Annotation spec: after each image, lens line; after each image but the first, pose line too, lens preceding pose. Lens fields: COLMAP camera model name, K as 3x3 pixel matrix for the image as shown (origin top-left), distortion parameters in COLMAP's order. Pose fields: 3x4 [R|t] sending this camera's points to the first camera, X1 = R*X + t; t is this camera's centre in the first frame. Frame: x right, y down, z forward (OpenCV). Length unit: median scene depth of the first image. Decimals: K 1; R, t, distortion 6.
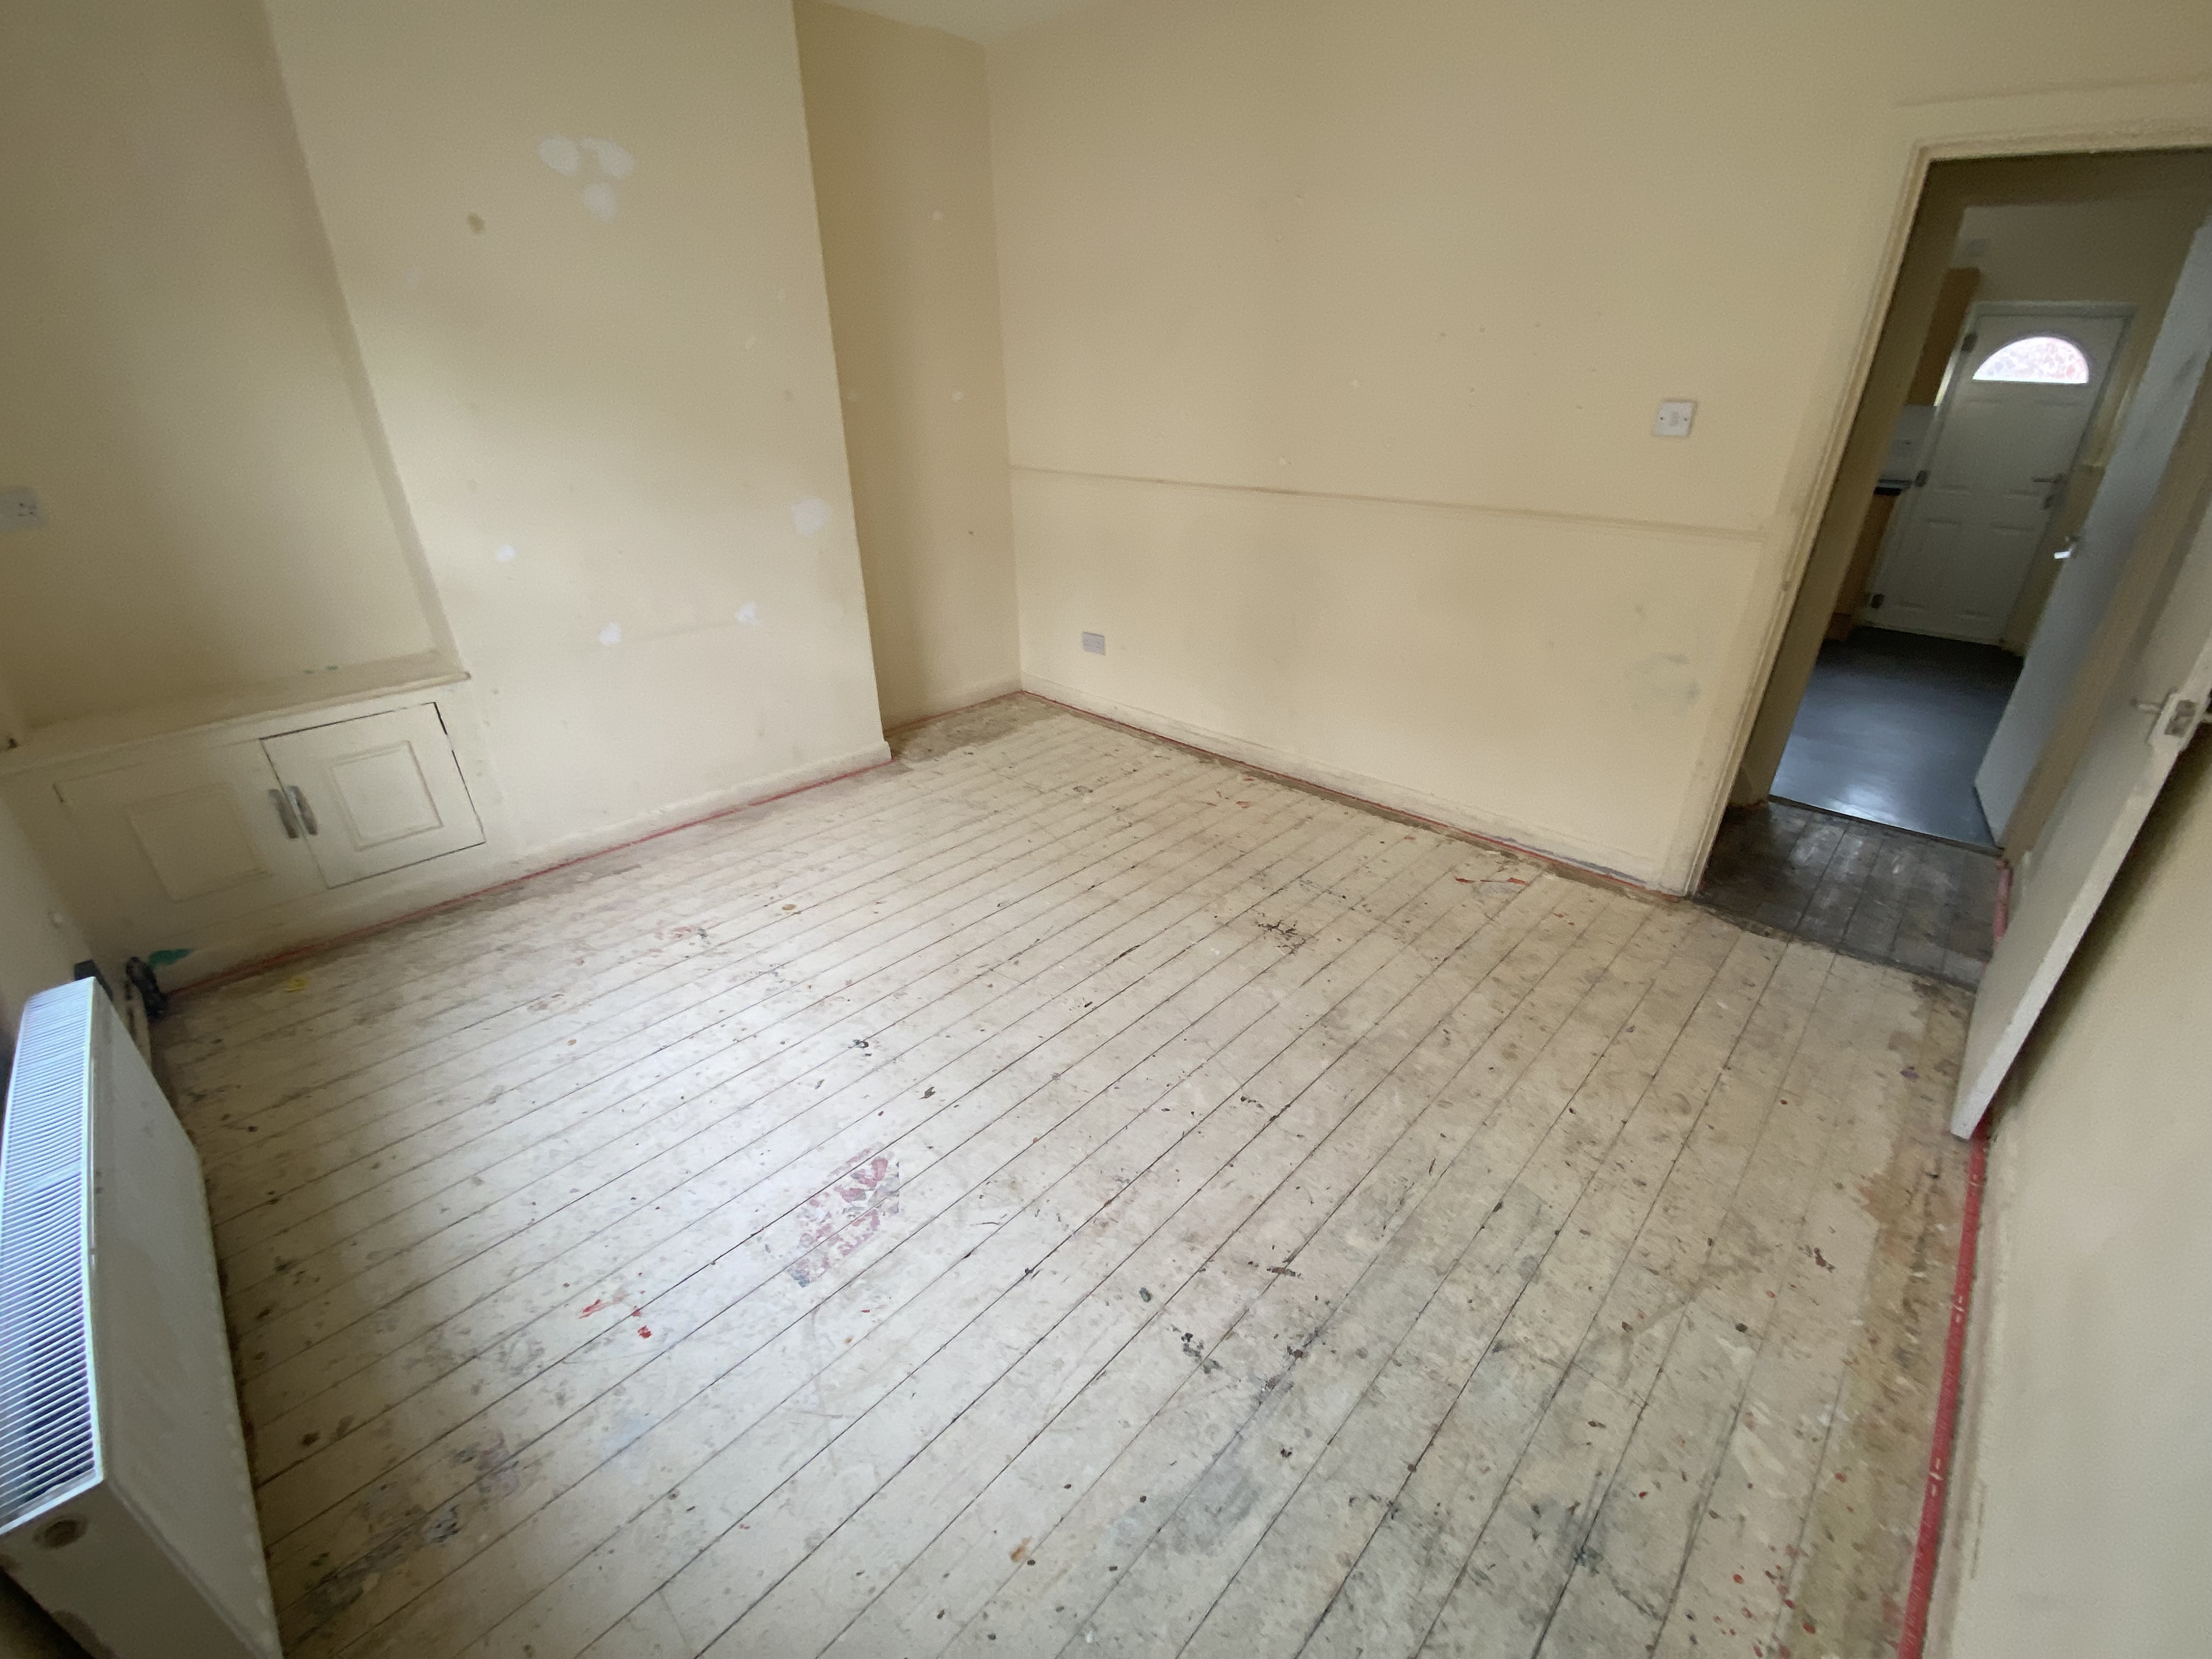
lens RADIAL K [[908.3, 0, 1107.8], [0, 908.3, 823.5], [0, 0, 1]] dist [0.050597, -0.028666]
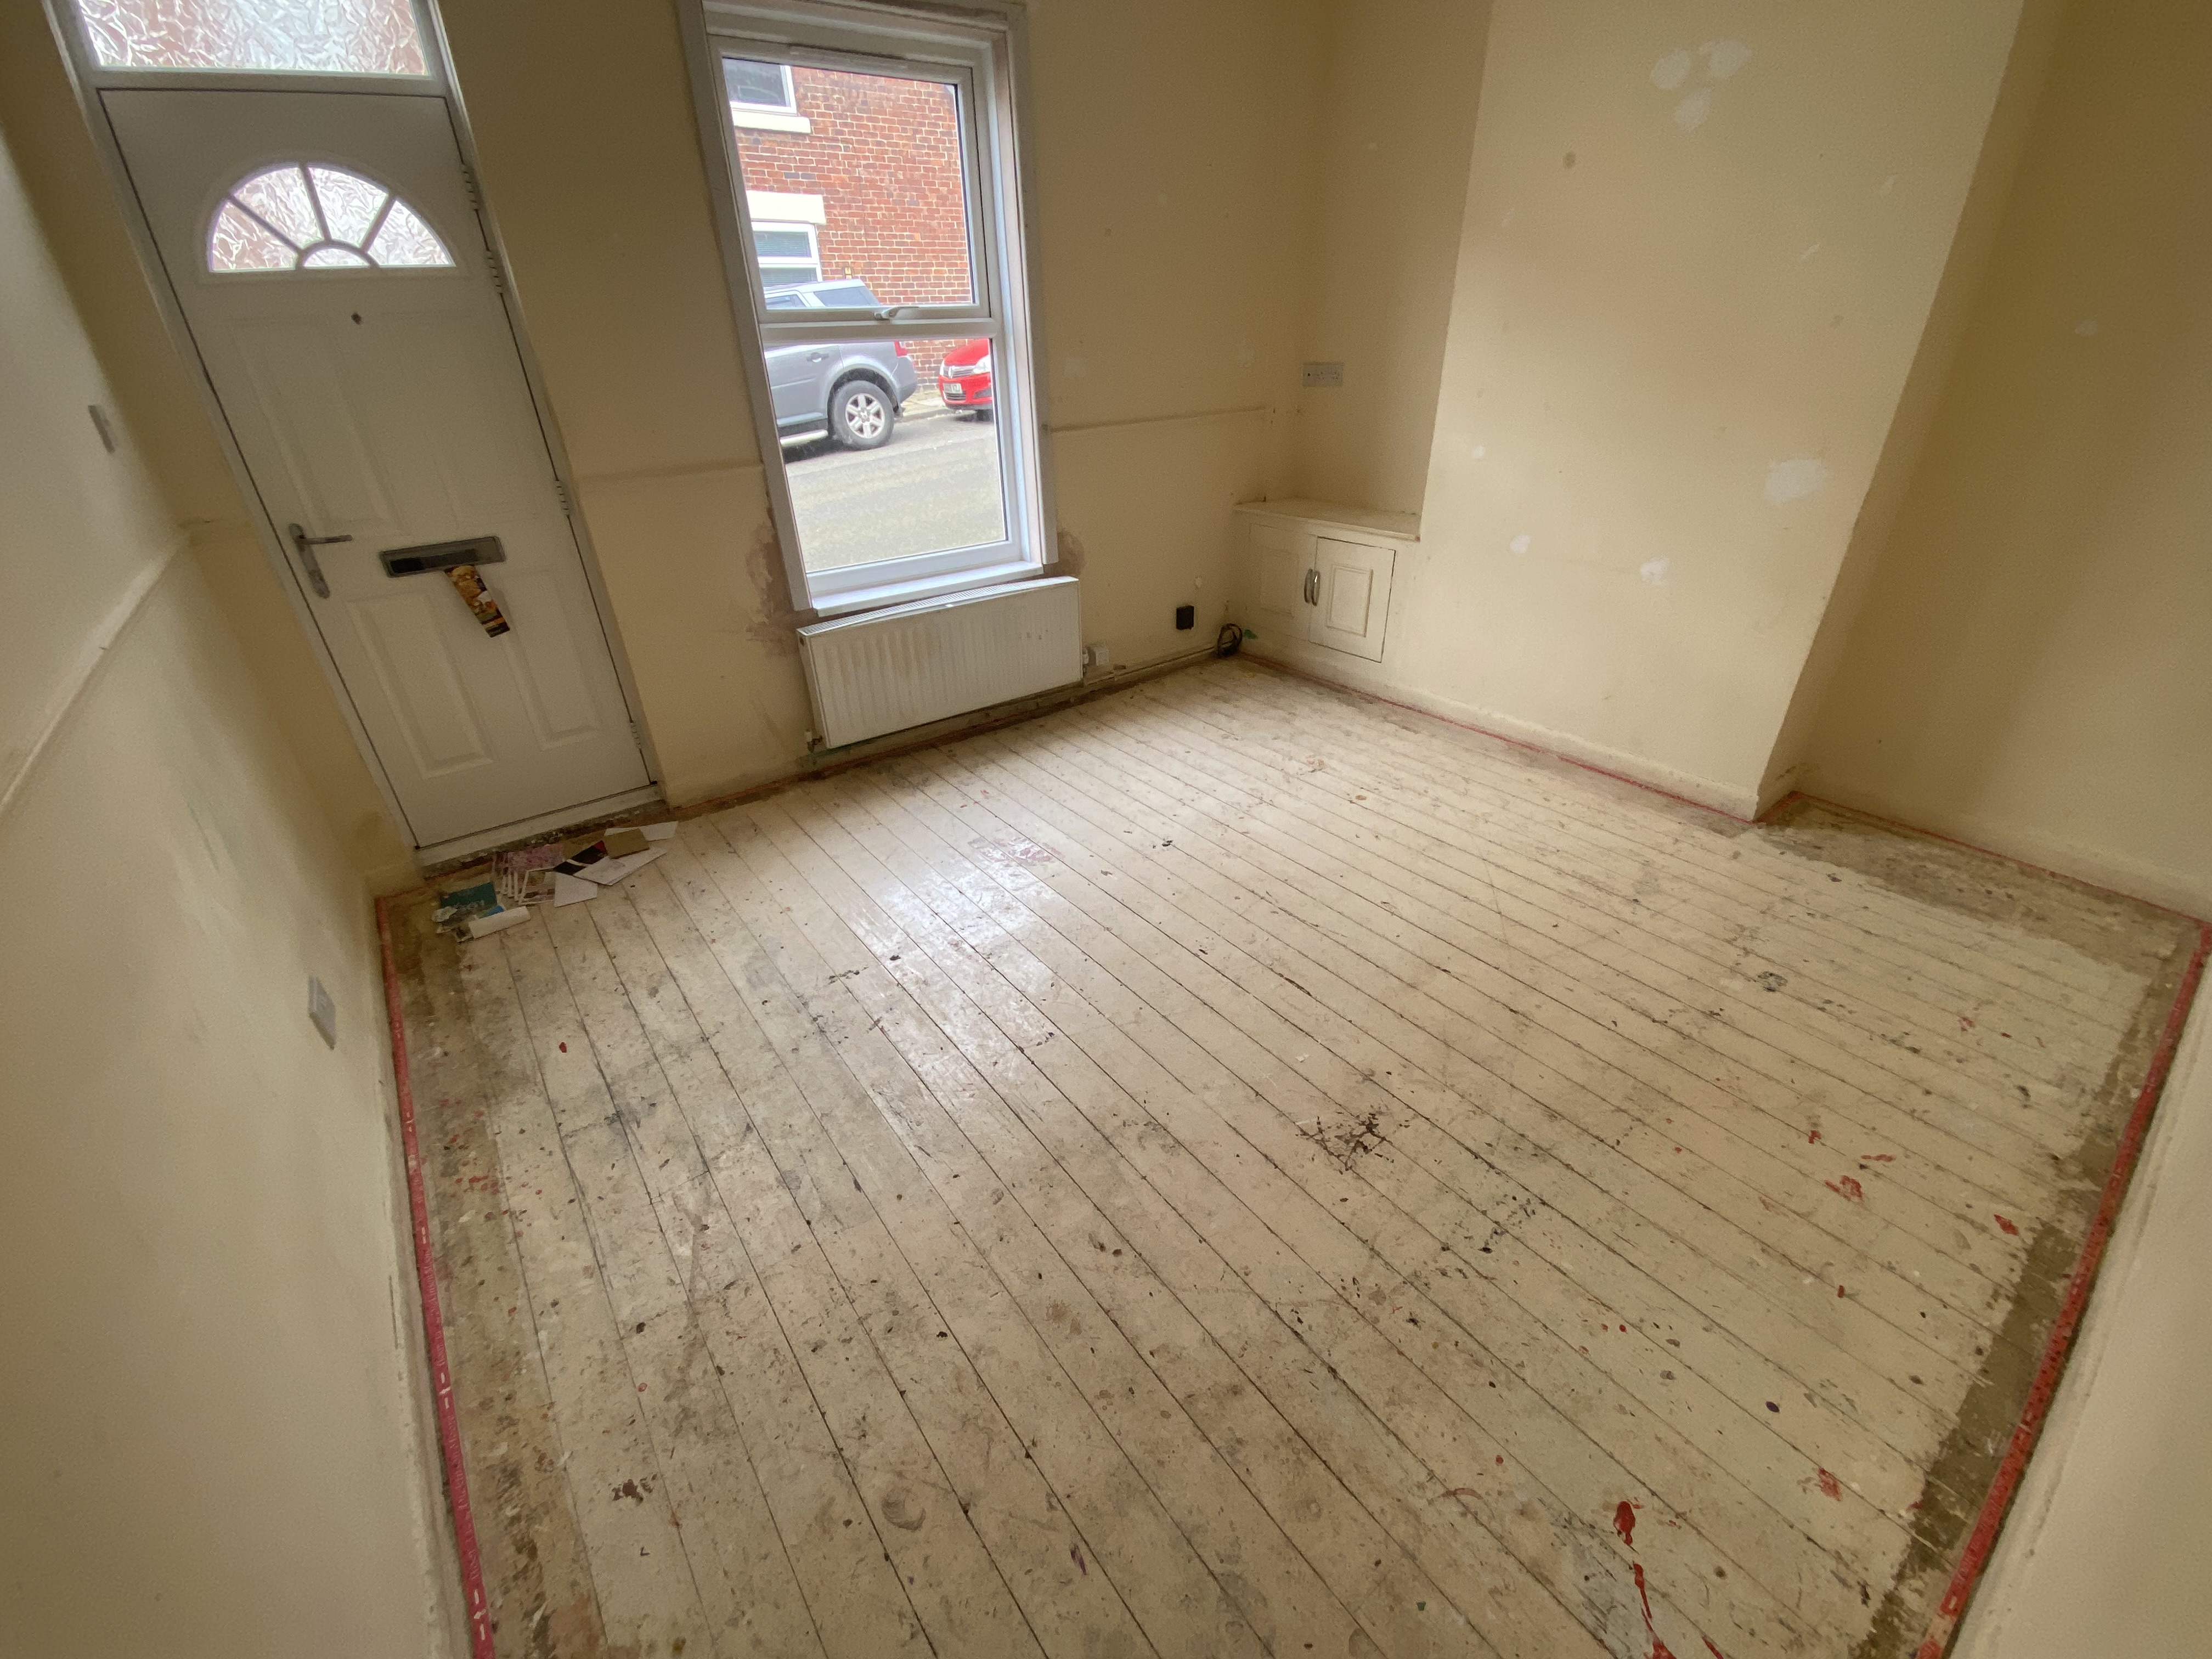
lens RADIAL K [[891.2, 0, 1105.2], [0, 891.2, 838.4], [0, 0, 1]] dist [0.049284, -0.027361]
pose [[-0.153843, 0.502534, -0.850759, 0.742790], [-0.412407, 0.749772, 0.517458, -0.348891], [0.897916, 0.430467, 0.091901, 0.720777]]
